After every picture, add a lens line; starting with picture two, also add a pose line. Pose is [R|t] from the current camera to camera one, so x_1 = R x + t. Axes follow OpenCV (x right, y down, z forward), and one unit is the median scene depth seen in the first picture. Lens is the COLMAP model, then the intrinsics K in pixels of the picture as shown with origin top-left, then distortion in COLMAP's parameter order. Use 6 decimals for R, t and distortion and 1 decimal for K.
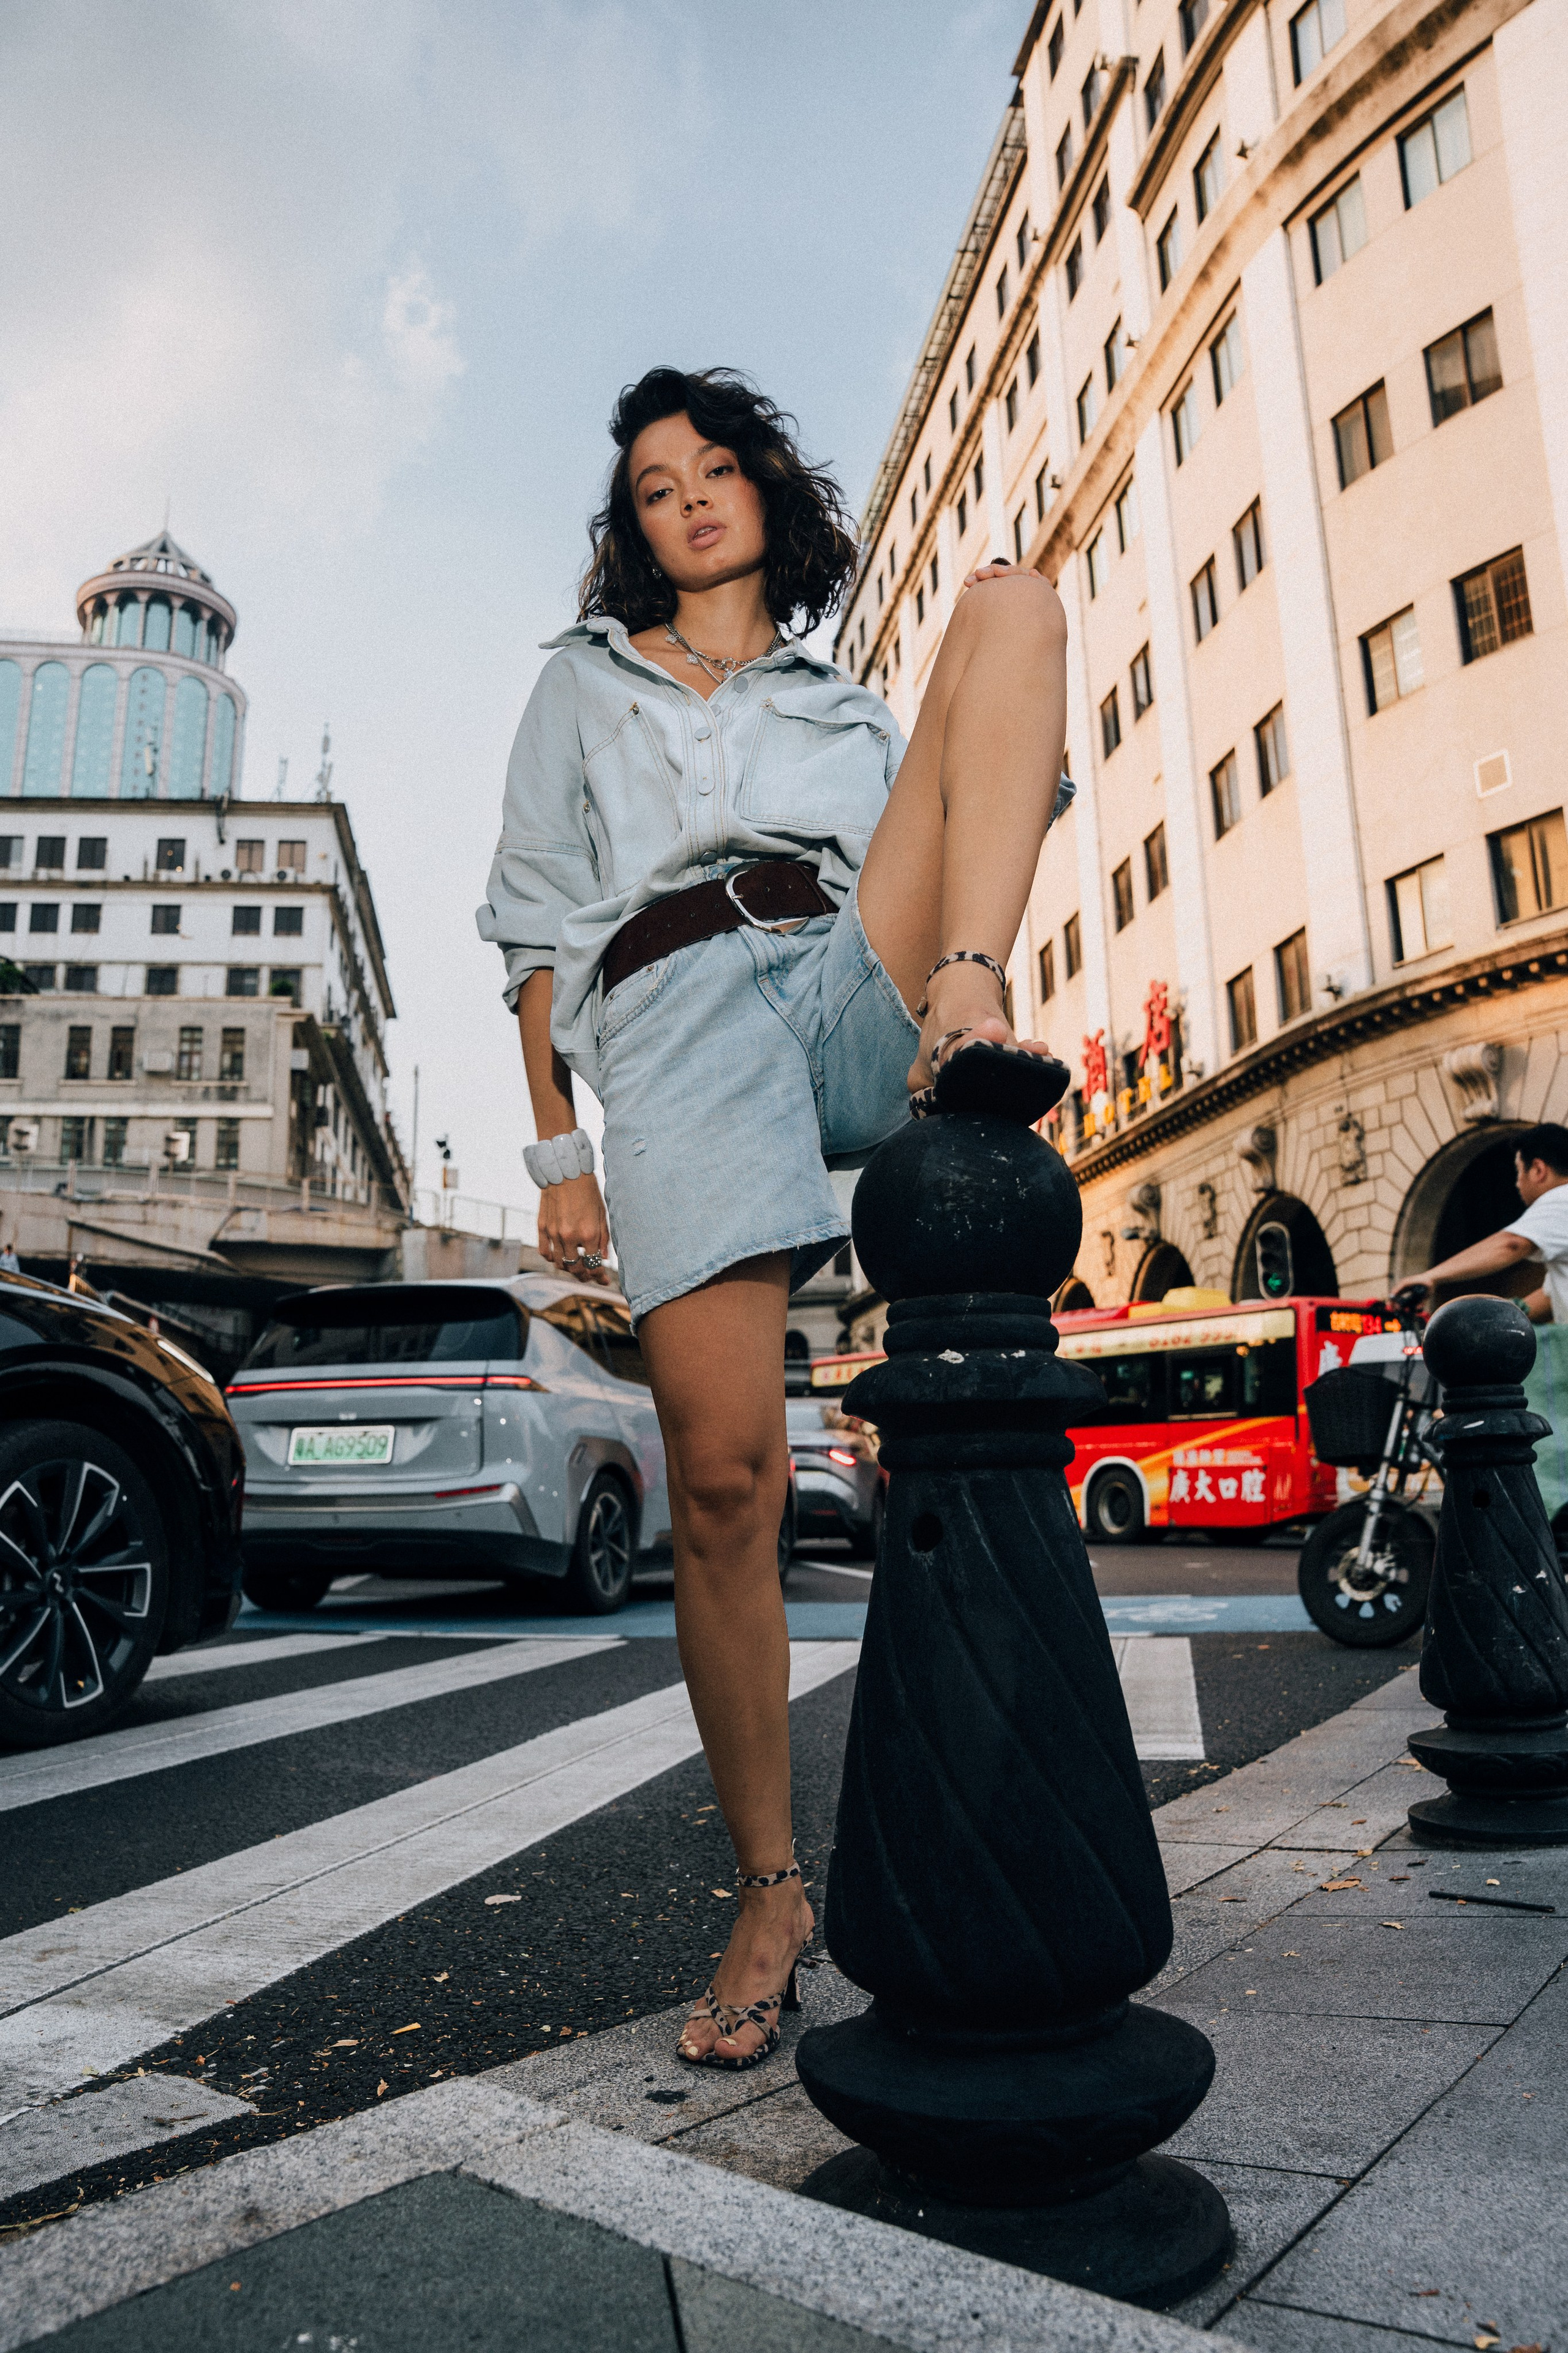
lens RADIAL K [[1674.3, 0, 769.7], [0, 1674.3, 1185.7], [0, 0, 1]] dist [-0.179120, 0.140655]
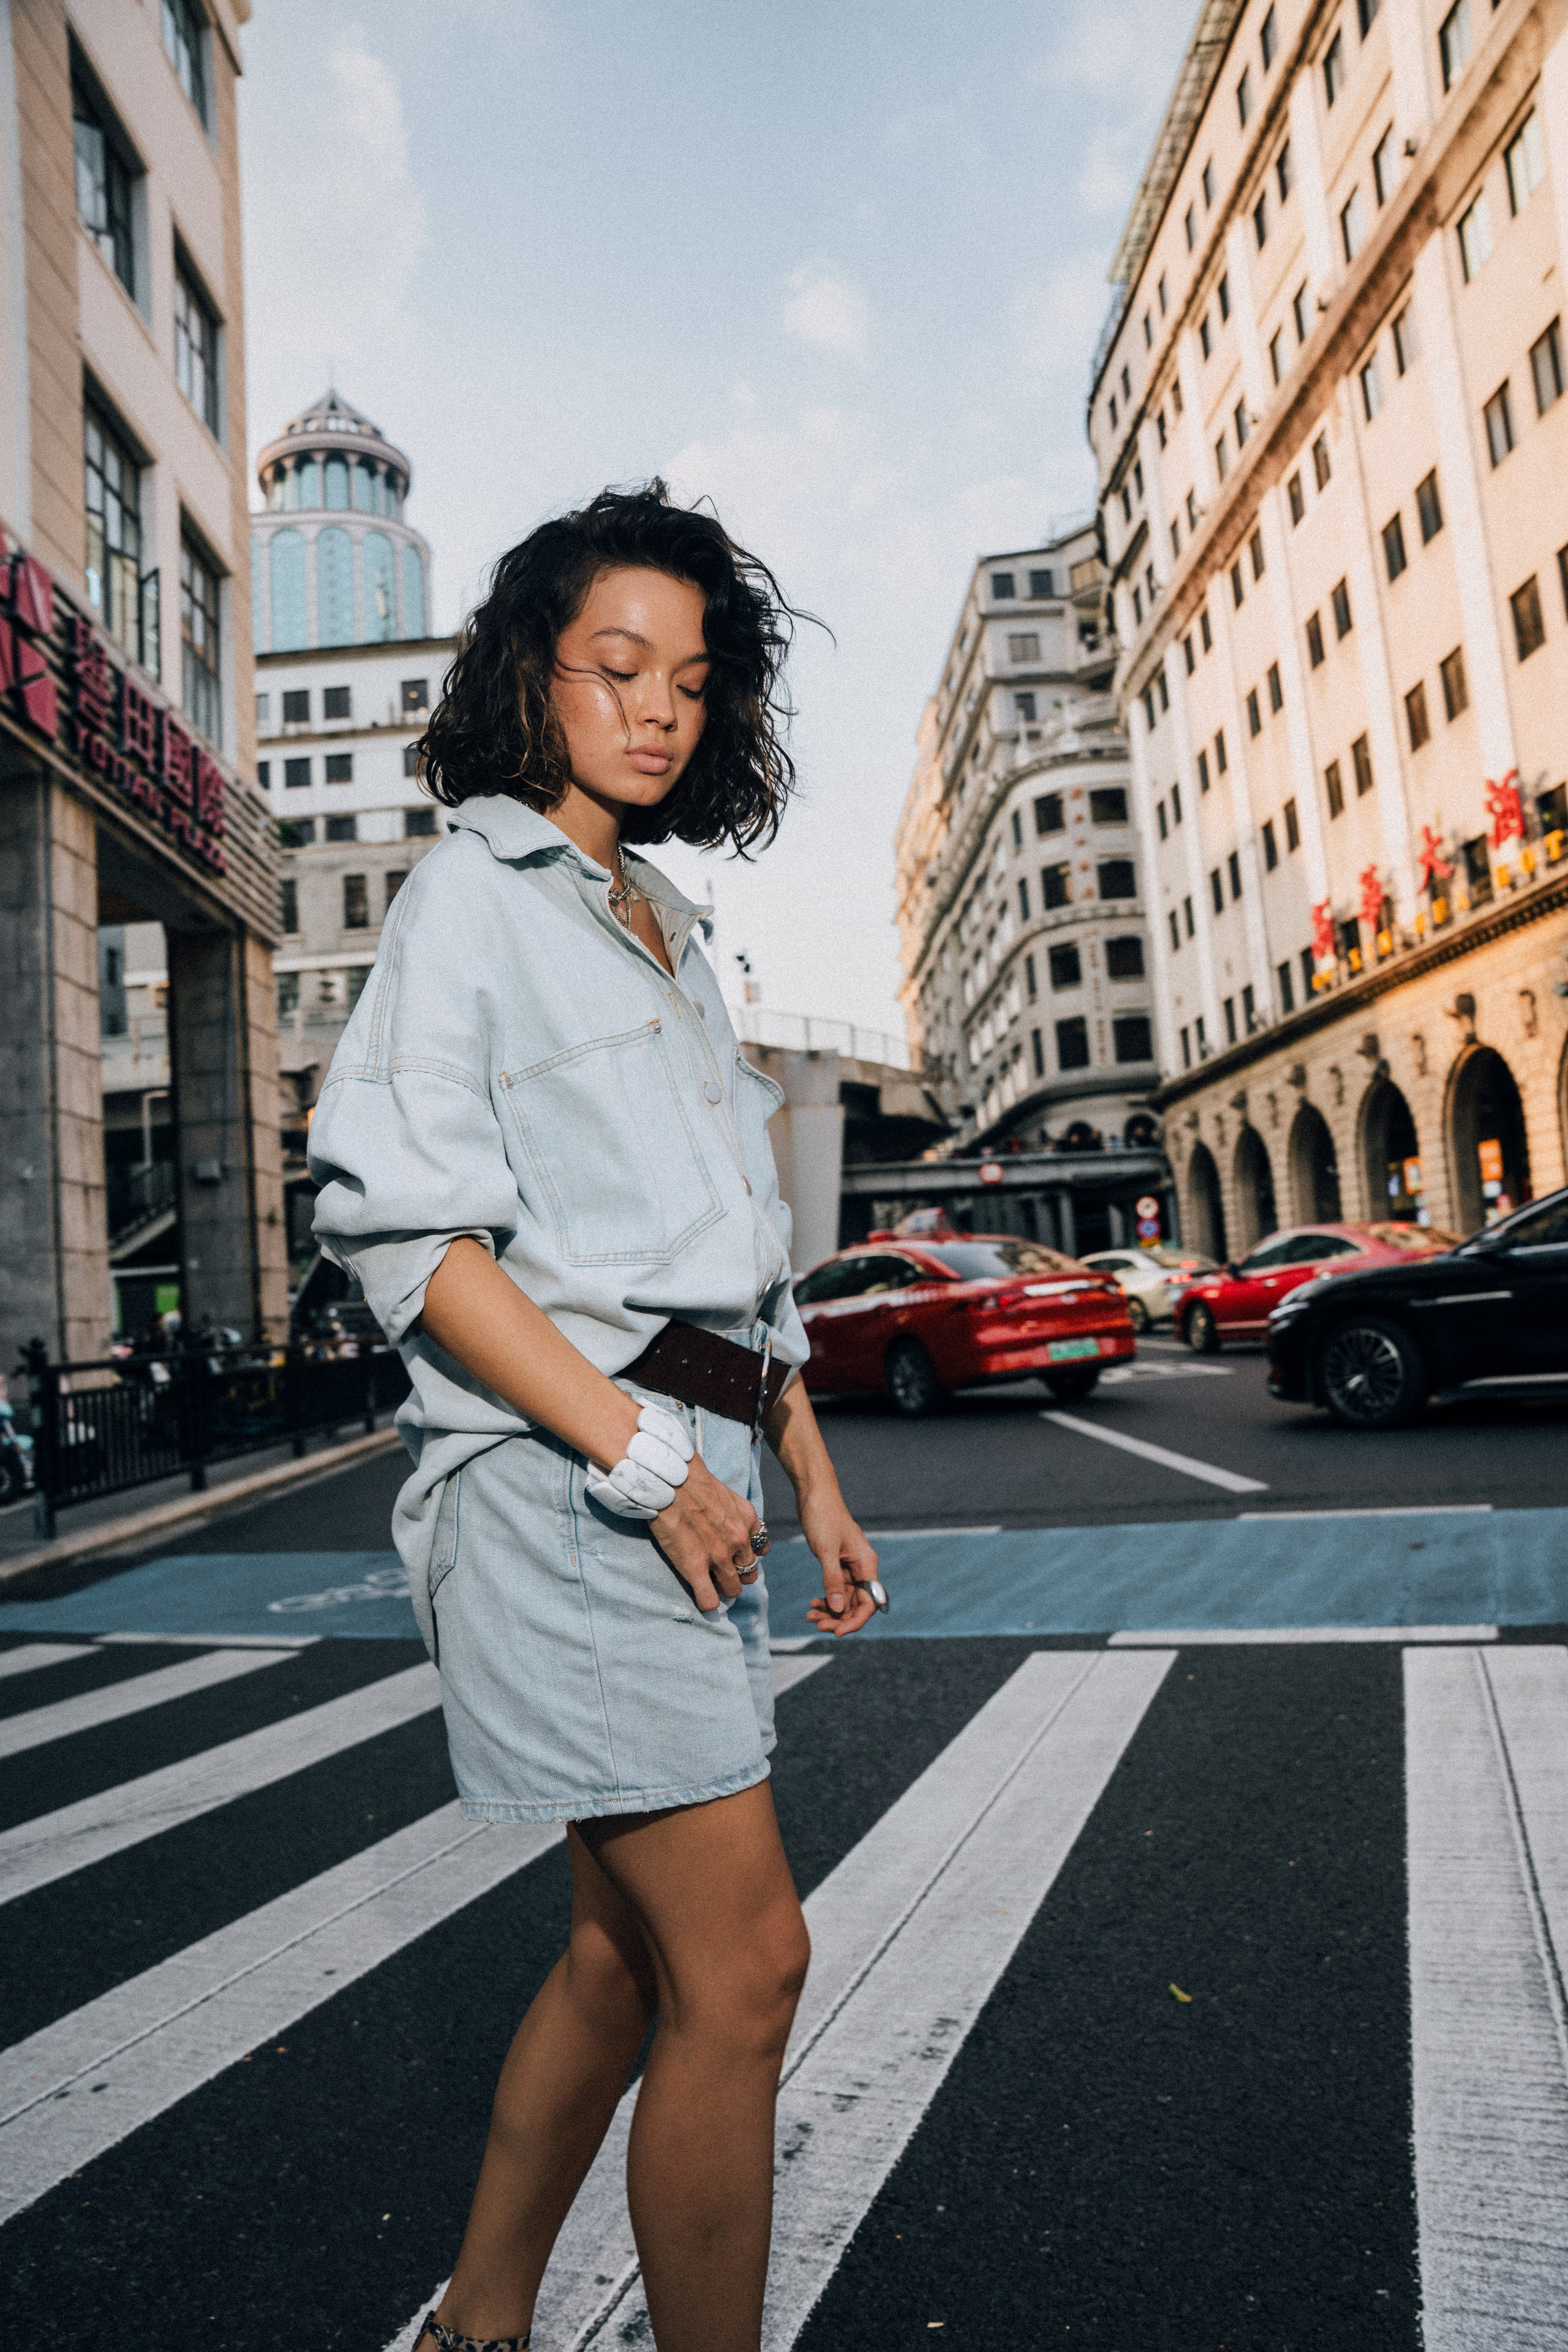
lens RADIAL K [[1624.2, 0, 784.3], [0, 1624.2, 1180.7], [0, 0, 1]] dist [-0.177986, 0.140646]
pose [[0.990439, -0.069819, -0.118978, -0.102698], [0.083142, 0.990340, 0.110967, 0.001378], [0.110081, -0.119799, 0.986676, 0.073082]]
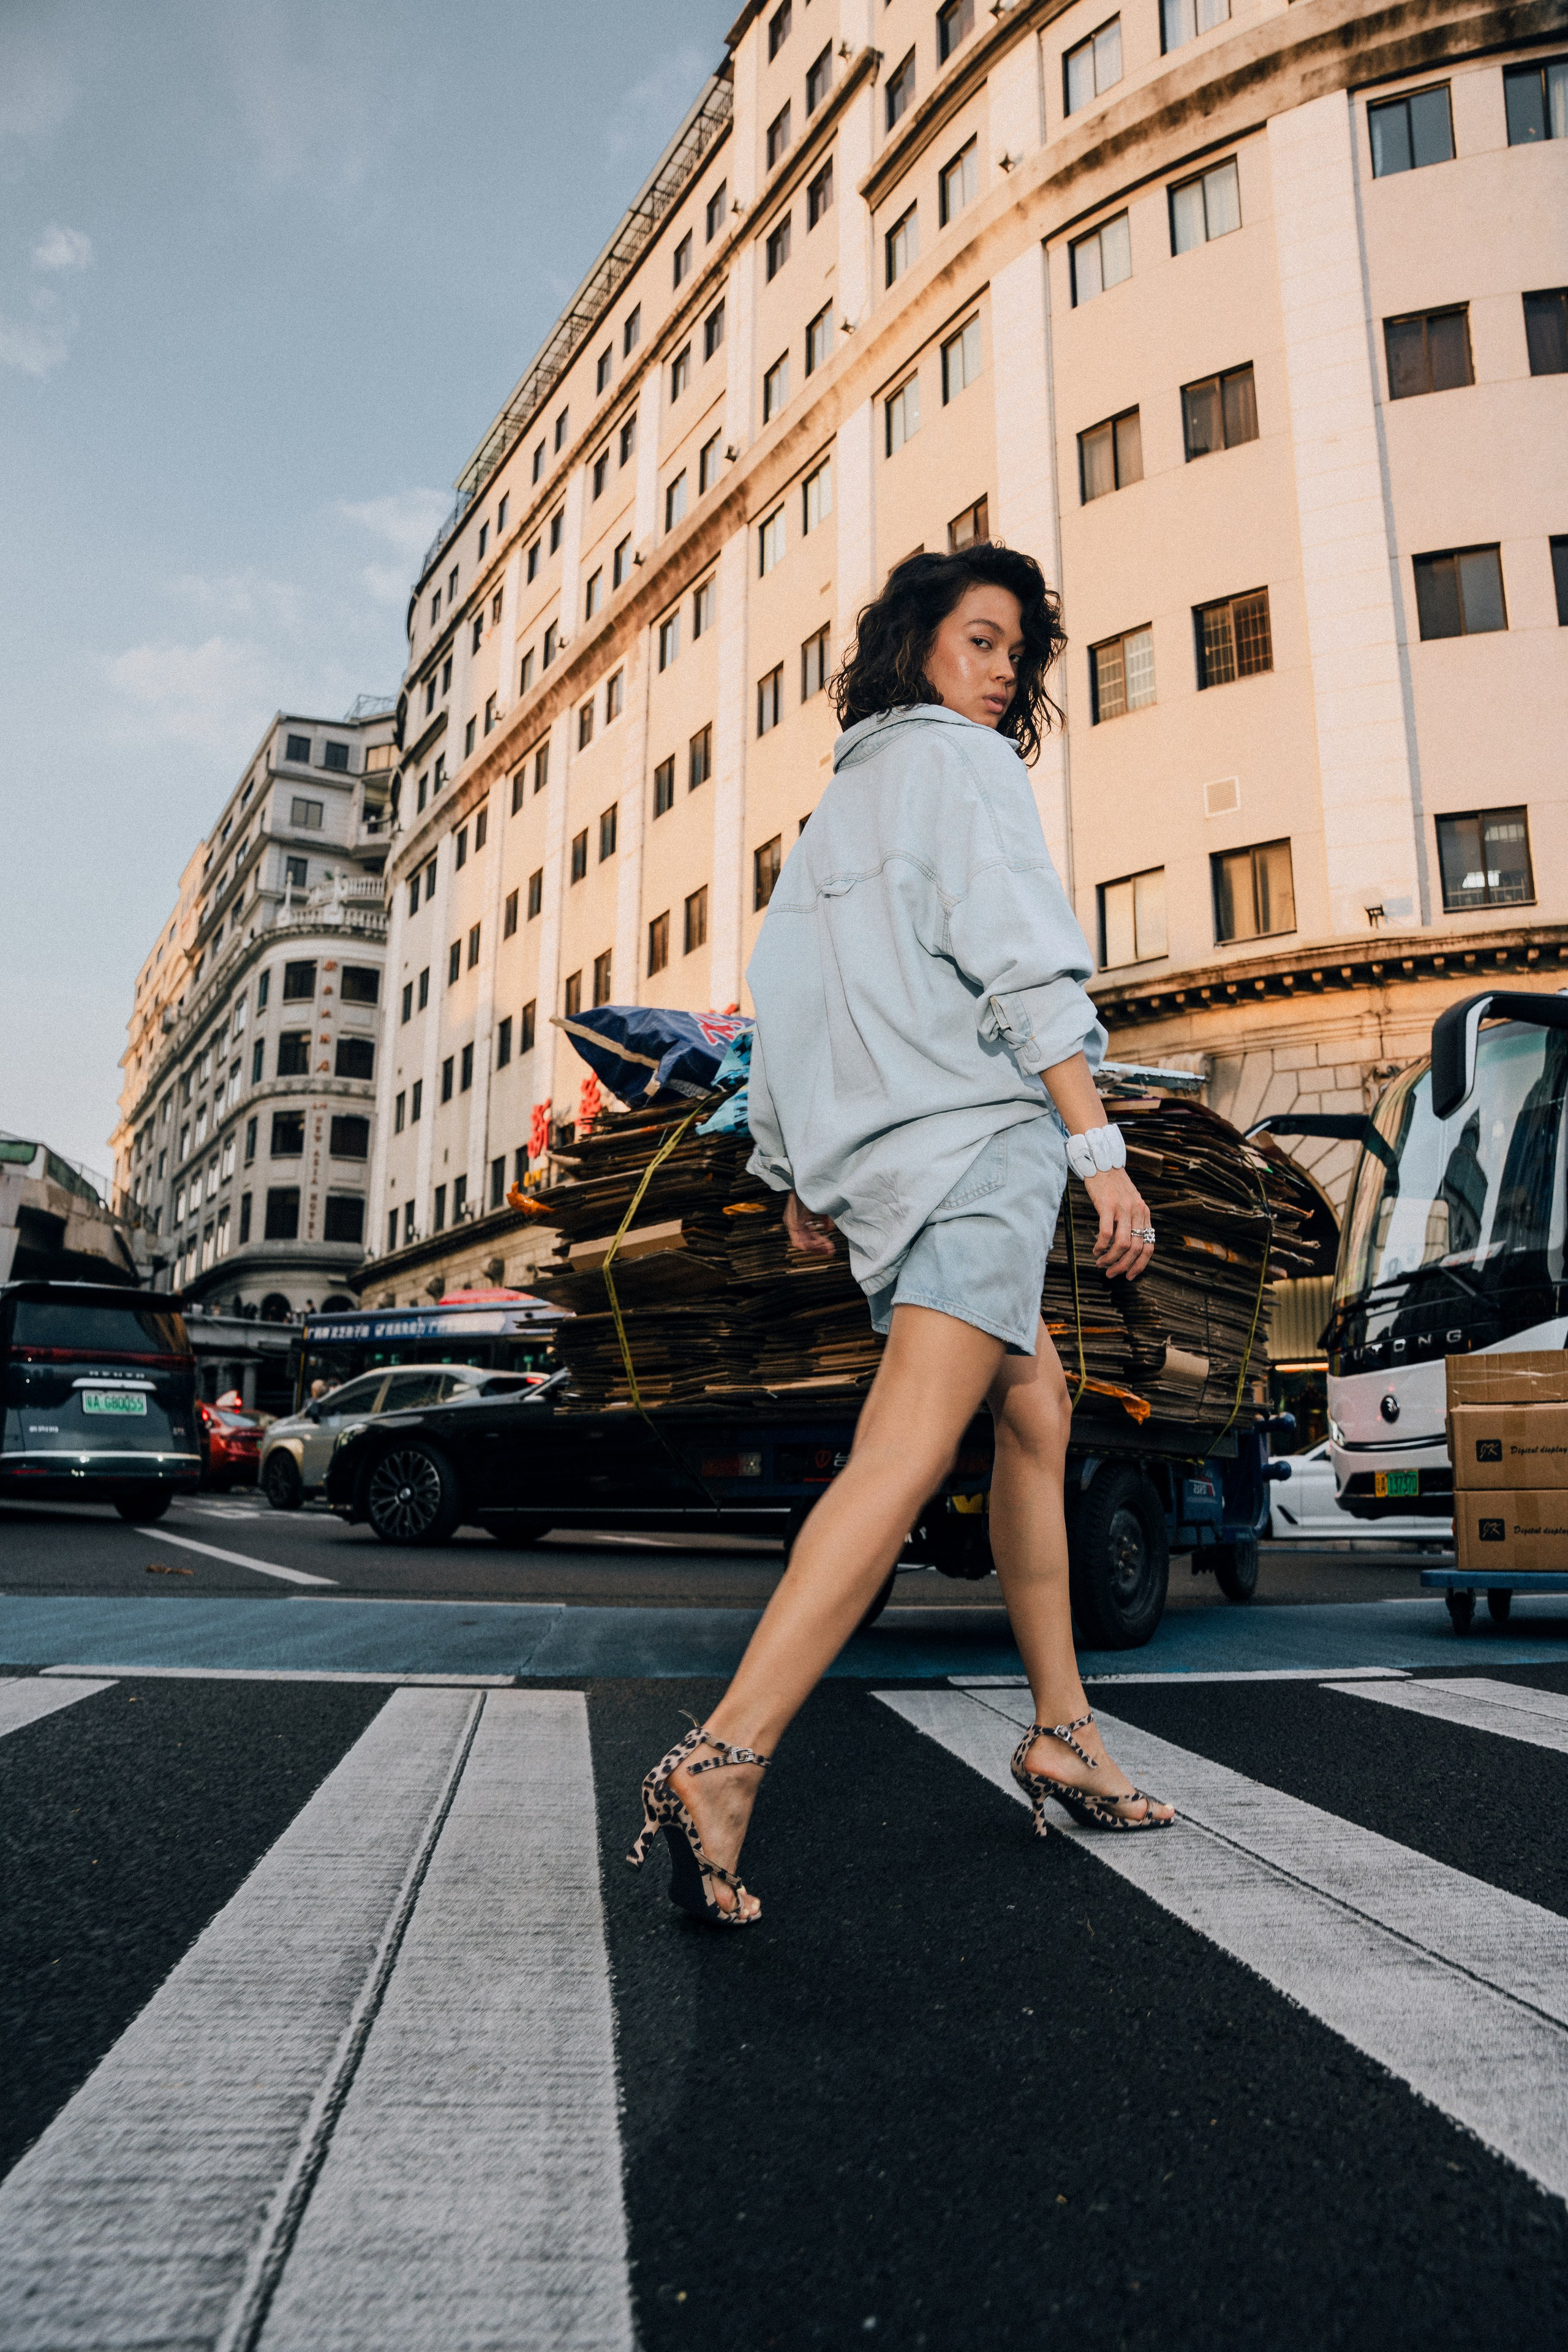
lens RADIAL K [[1617.5, 0, 784.2], [0, 1617.5, 1181.0], [0, 0, 1]] dist [-0.178383, 0.136509]
pose [[0.931435, 0.092654, 0.351914, -0.089887], [-0.093217, 0.995527, -0.015385, 0.019239], [-0.351765, -0.018474, 0.935906, 0.089479]]
